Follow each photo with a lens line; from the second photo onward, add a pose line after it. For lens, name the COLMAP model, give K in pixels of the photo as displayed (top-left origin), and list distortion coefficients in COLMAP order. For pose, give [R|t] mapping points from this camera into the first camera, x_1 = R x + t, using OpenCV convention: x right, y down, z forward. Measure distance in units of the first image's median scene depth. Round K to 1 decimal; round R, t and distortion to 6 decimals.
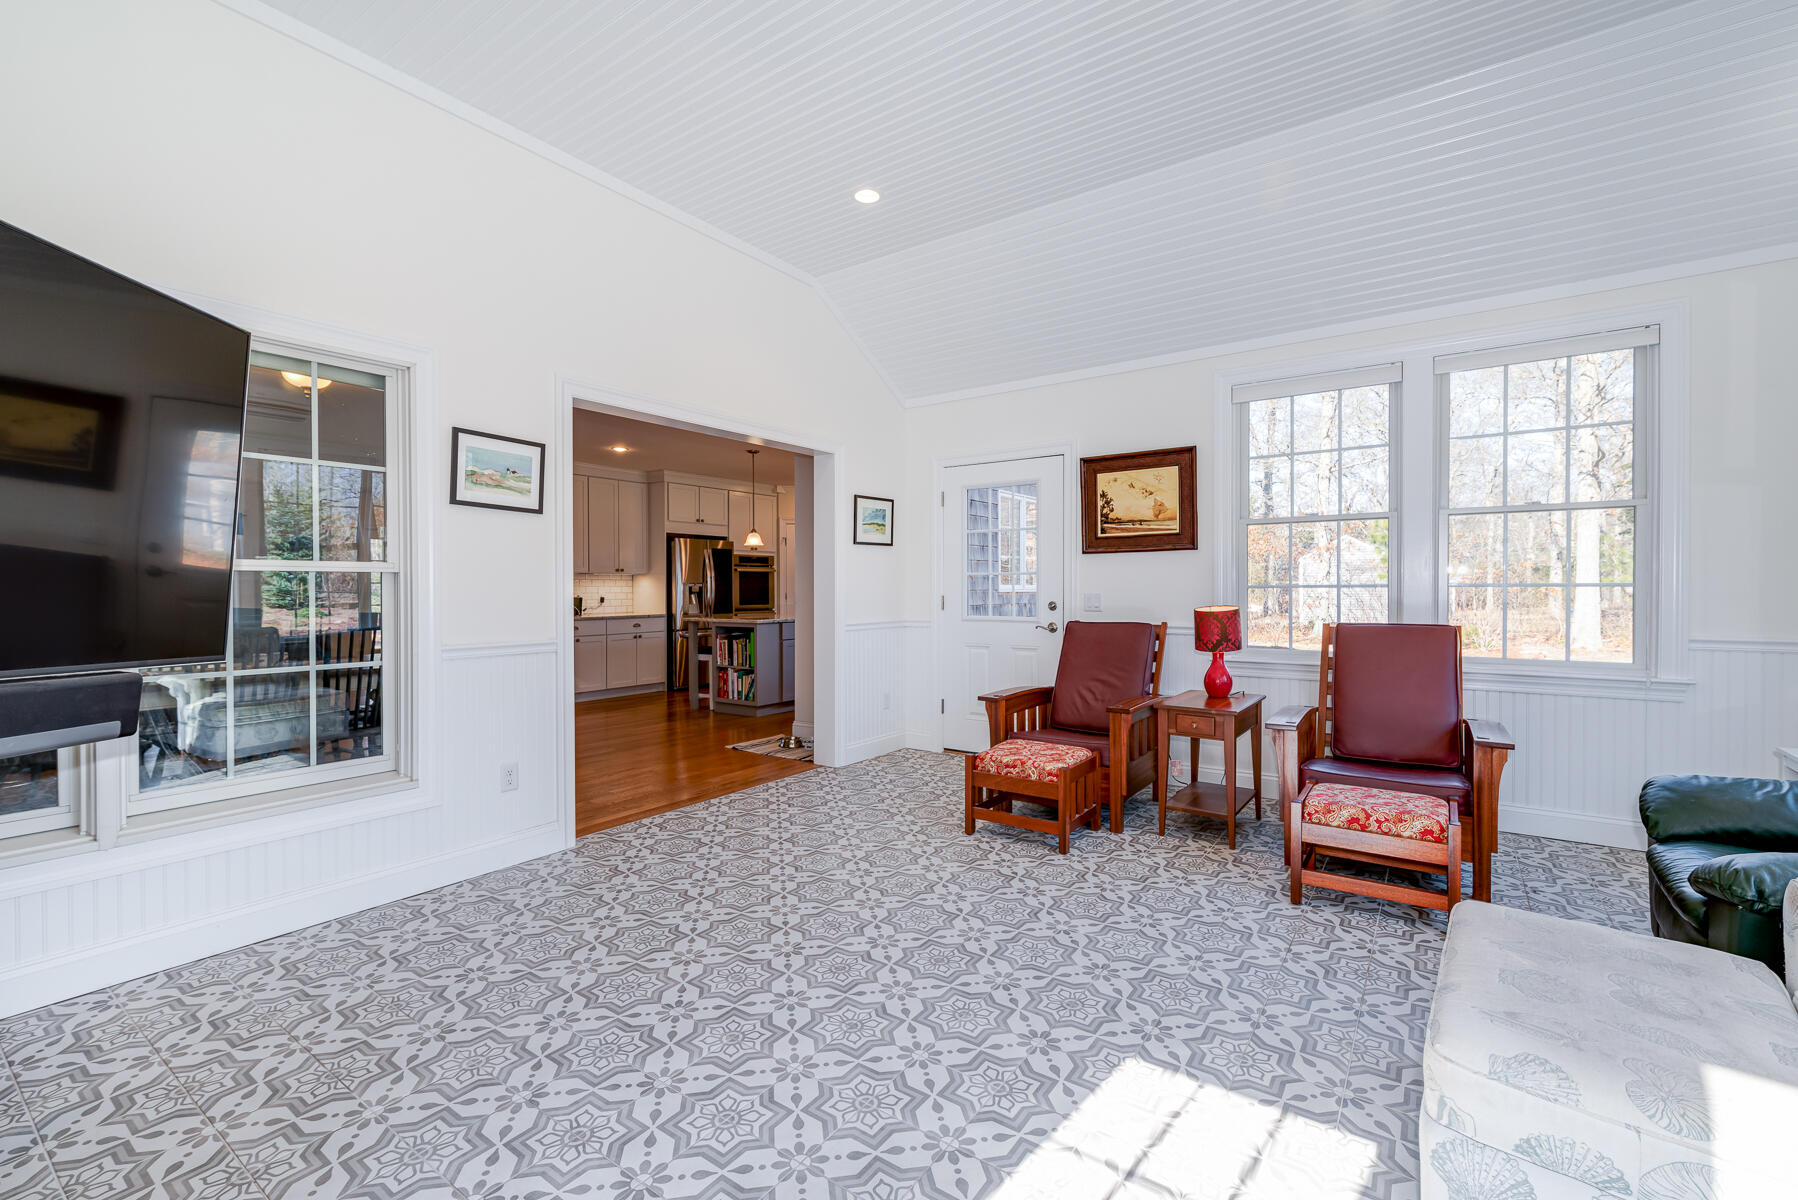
lens RADIAL K [[773.0, 0, 896.5], [0, 773.0, 596.3], [0, 0, 1]] dist [-0.003668, 0.001208]
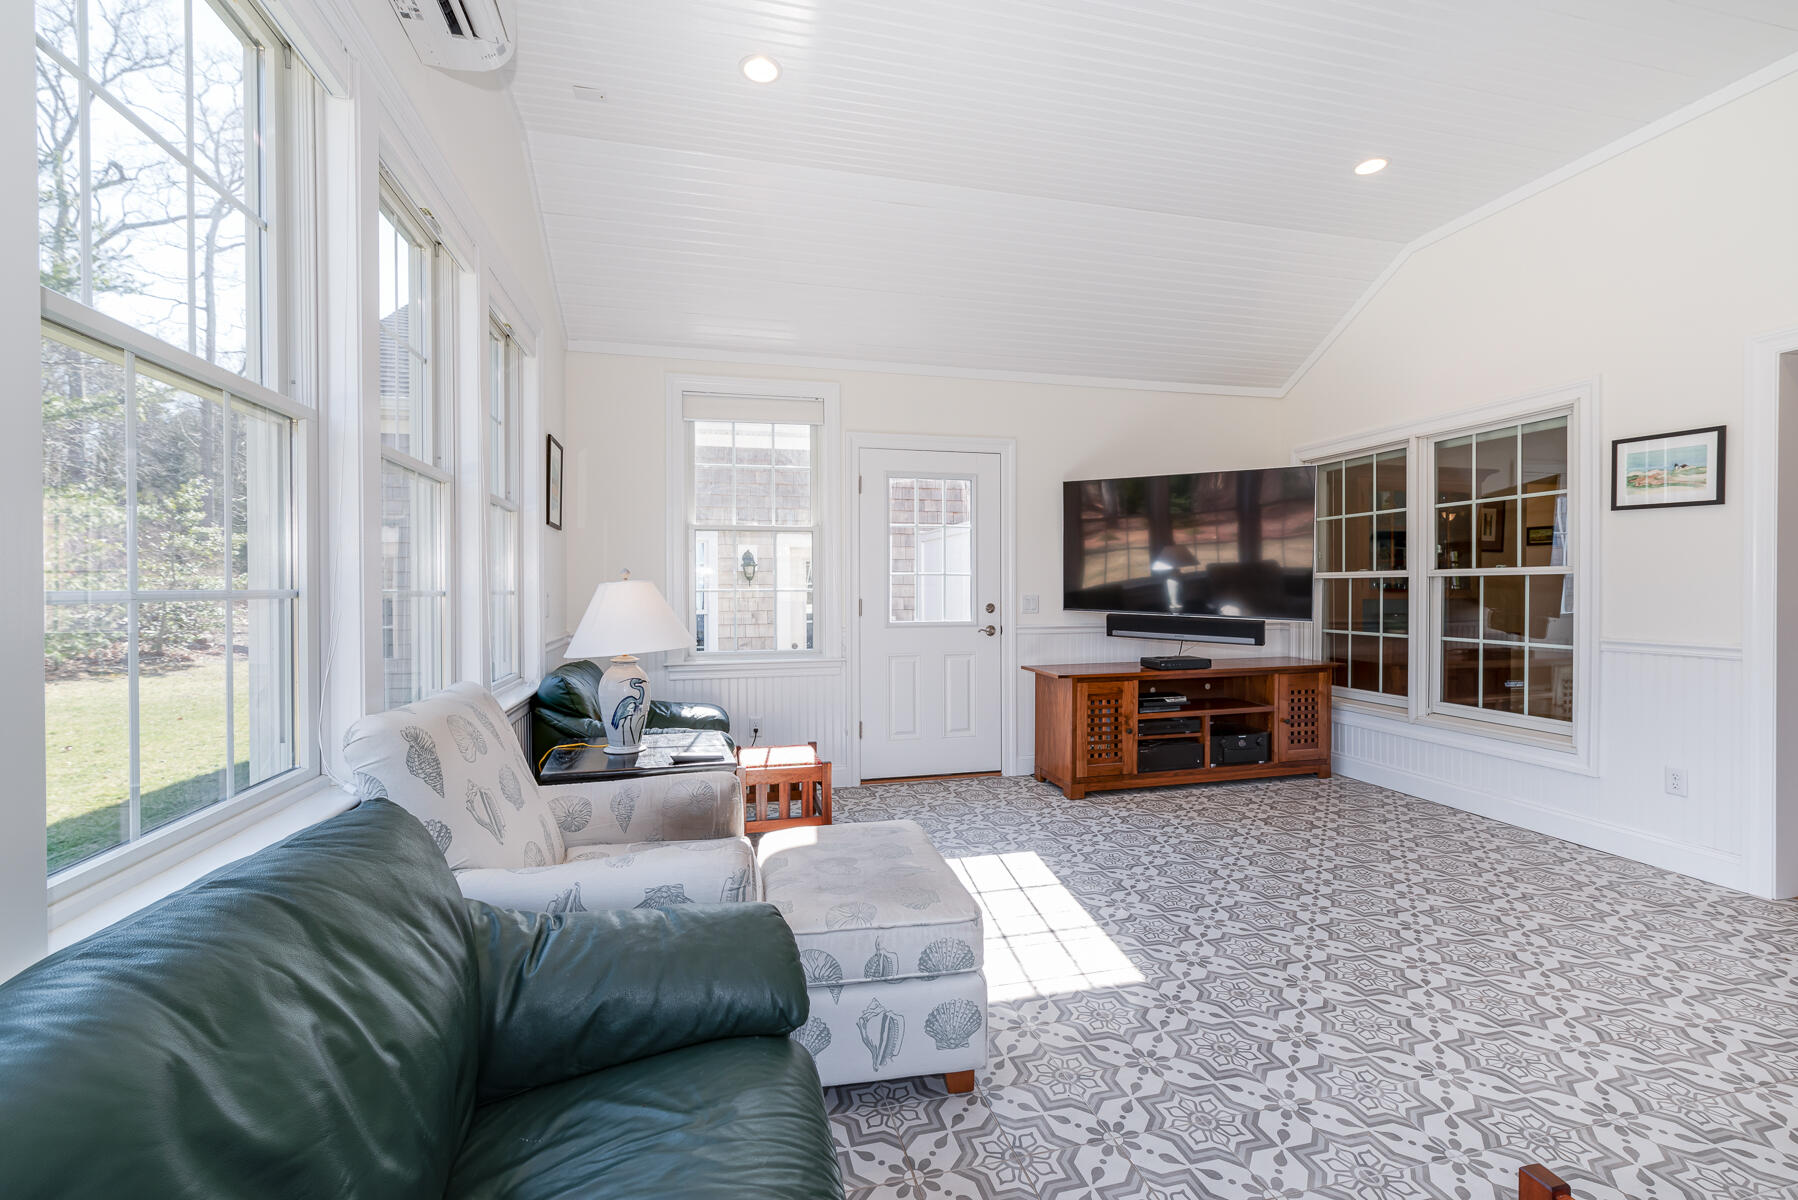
lens RADIAL K [[773.0, 0, 890.8], [0, 773.0, 585.1], [0, 0, 1]] dist [-0.003668, 0.001208]
pose [[-0.652974, 0.002793, -0.757375, 0.763943], [-0.003118, 0.999975, 0.006376, -0.014061], [0.757374, 0.006525, -0.652949, 0.765318]]
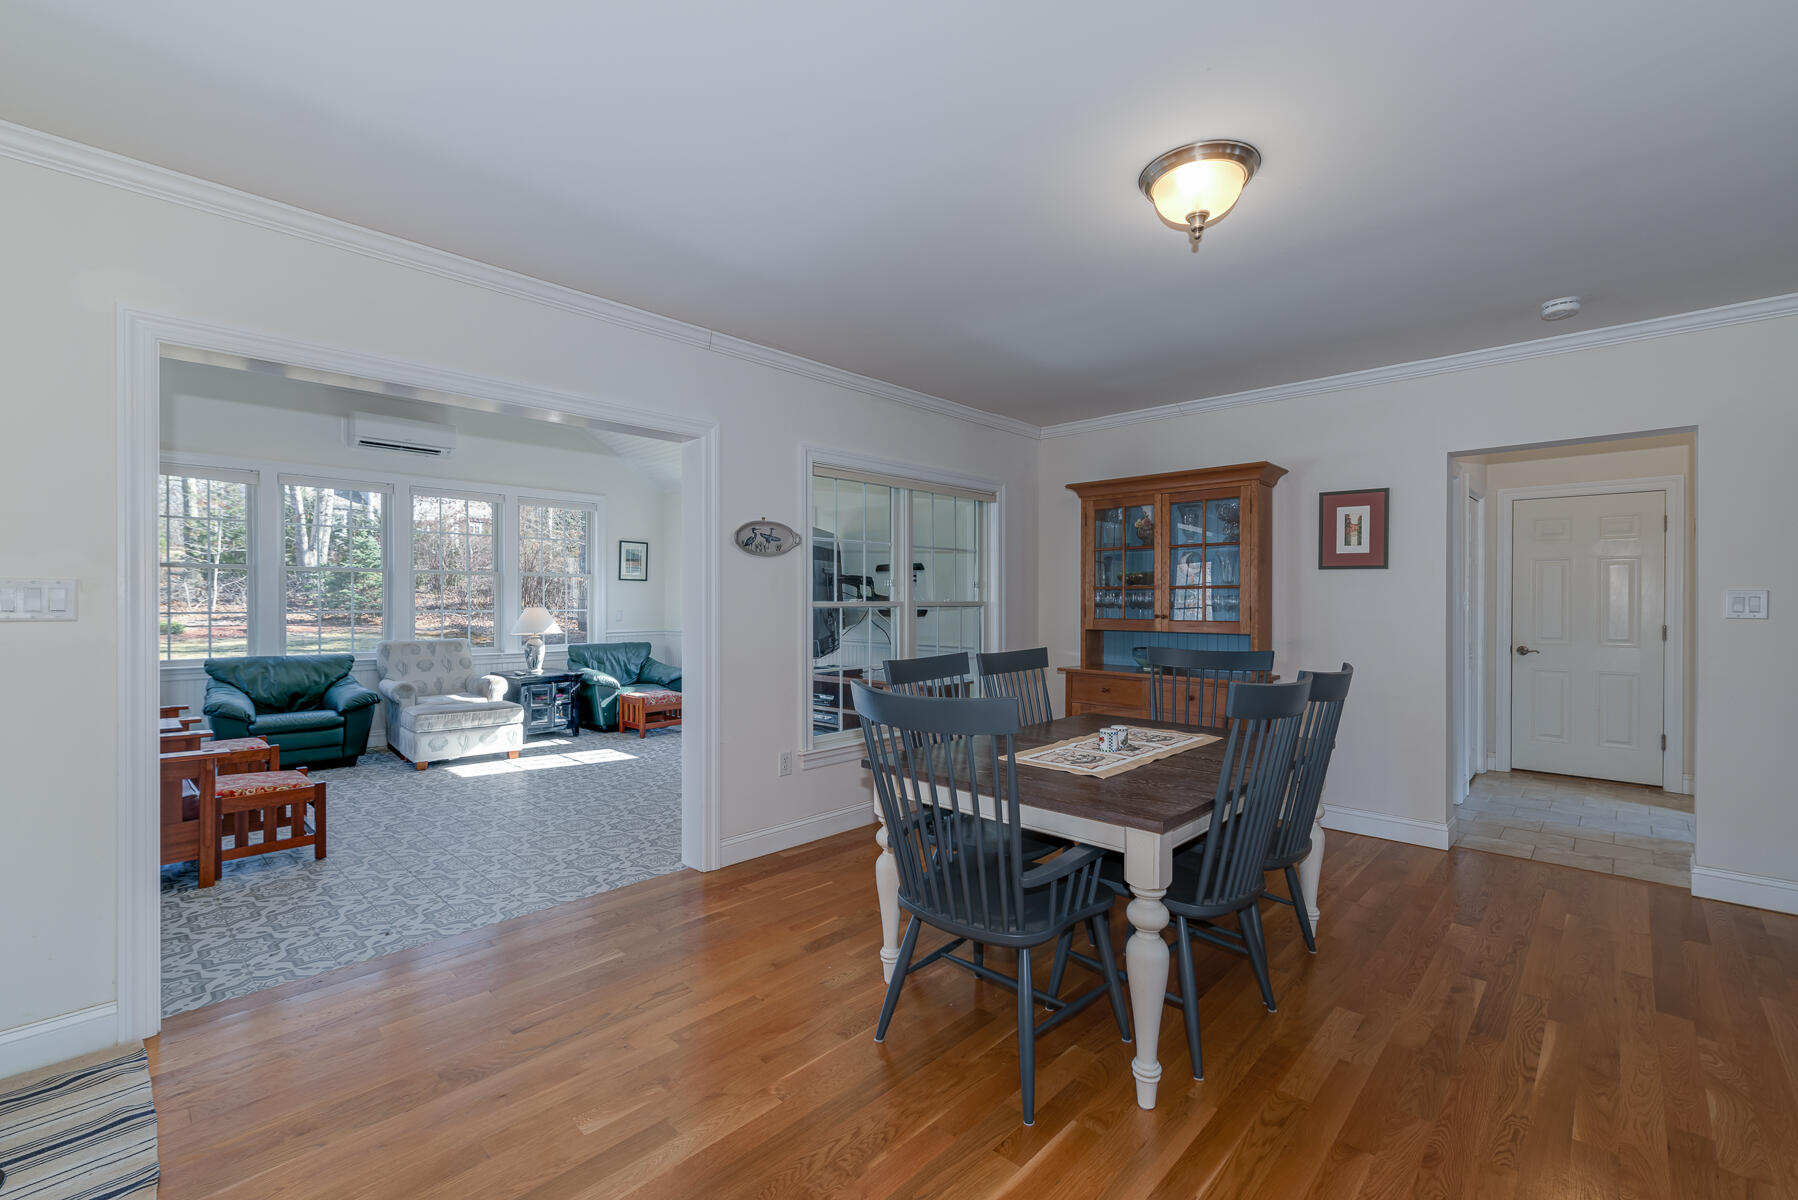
lens RADIAL K [[773.0, 0, 889.2], [0, 773.0, 602.6], [0, 0, 1]] dist [-0.003668, 0.001208]
pose [[-0.989188, 0.001230, 0.146649, -0.797370], [0.003347, 0.999894, 0.014186, -0.047650], [-0.146616, 0.014524, -0.989087, 1.873895]]
